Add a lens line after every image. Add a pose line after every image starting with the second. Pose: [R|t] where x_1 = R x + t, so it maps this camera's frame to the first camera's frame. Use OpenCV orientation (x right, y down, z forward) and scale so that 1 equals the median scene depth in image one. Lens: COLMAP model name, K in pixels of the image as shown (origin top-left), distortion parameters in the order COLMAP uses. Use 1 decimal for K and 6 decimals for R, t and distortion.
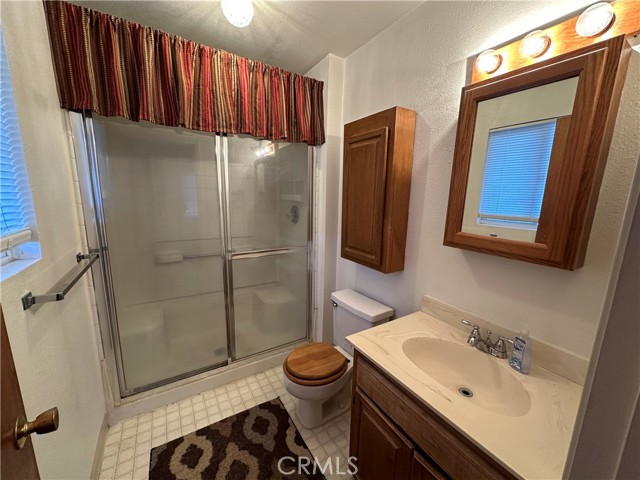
lens RADIAL K [[253.9, 0, 319.9], [0, 253.9, 240.1], [0, 0, 1]] dist [-0.001486, -0.000059]
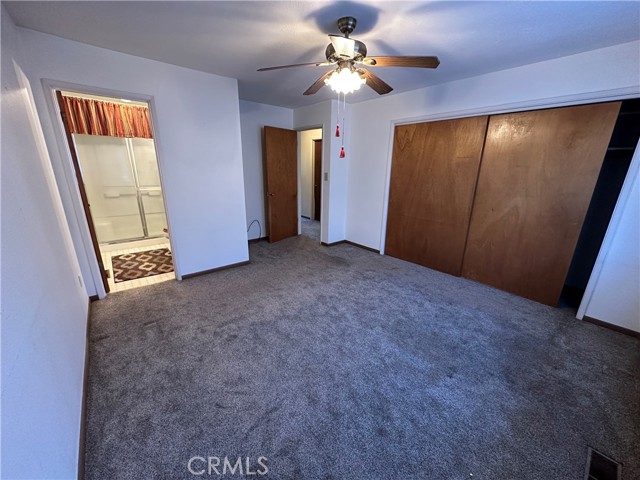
lens RADIAL K [[253.9, 0, 319.7], [0, 253.9, 241.4], [0, 0, 1]] dist [-0.001486, -0.000059]
pose [[0.990704, -0.045383, 0.128238, 1.216309], [0.031066, 0.993277, 0.111513, 0.409057], [-0.132437, -0.106492, 0.985454, -1.979535]]
